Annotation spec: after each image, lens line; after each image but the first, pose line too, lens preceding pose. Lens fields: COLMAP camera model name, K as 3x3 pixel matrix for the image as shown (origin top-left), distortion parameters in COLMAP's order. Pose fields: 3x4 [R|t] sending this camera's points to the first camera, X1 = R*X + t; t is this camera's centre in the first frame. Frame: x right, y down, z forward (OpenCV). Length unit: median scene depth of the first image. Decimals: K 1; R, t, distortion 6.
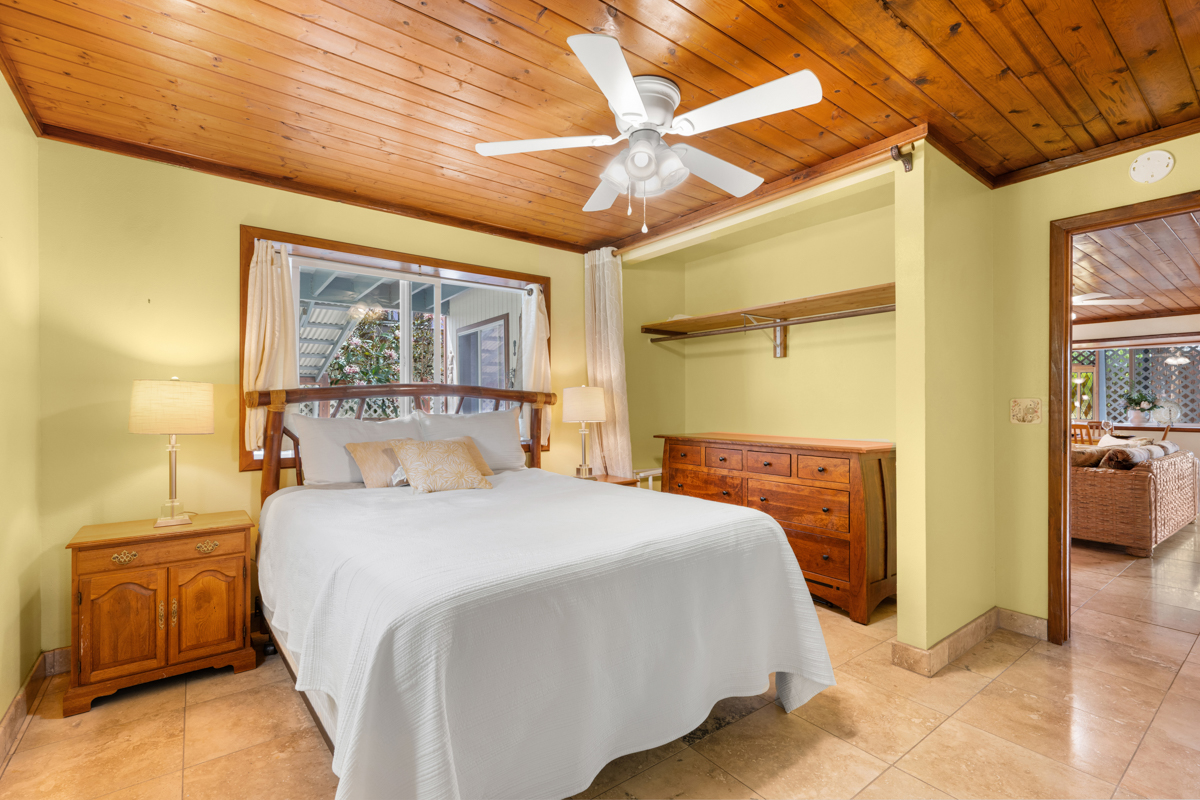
lens RADIAL K [[551.4, 0, 596.7], [0, 551.4, 401.0], [0, 0, 1]] dist [0.001289, -0.000012]
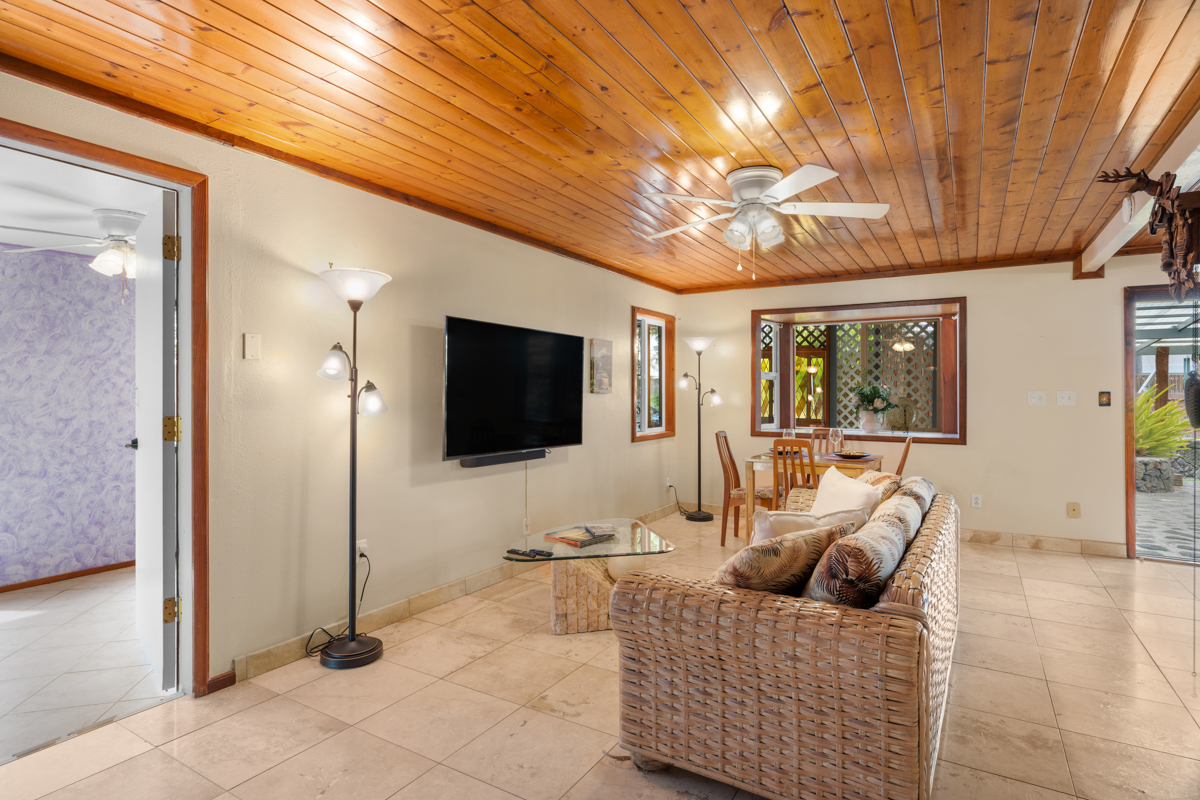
lens RADIAL K [[620.5, 0, 602.8], [0, 620.5, 396.3], [0, 0, 1]] dist [0.001362, 0.000112]
pose [[0.928910, -0.004003, 0.370285, 0.309069], [-0.000473, 0.999928, 0.011995, -0.009343], [-0.370306, -0.011317, 0.928841, 0.327302]]
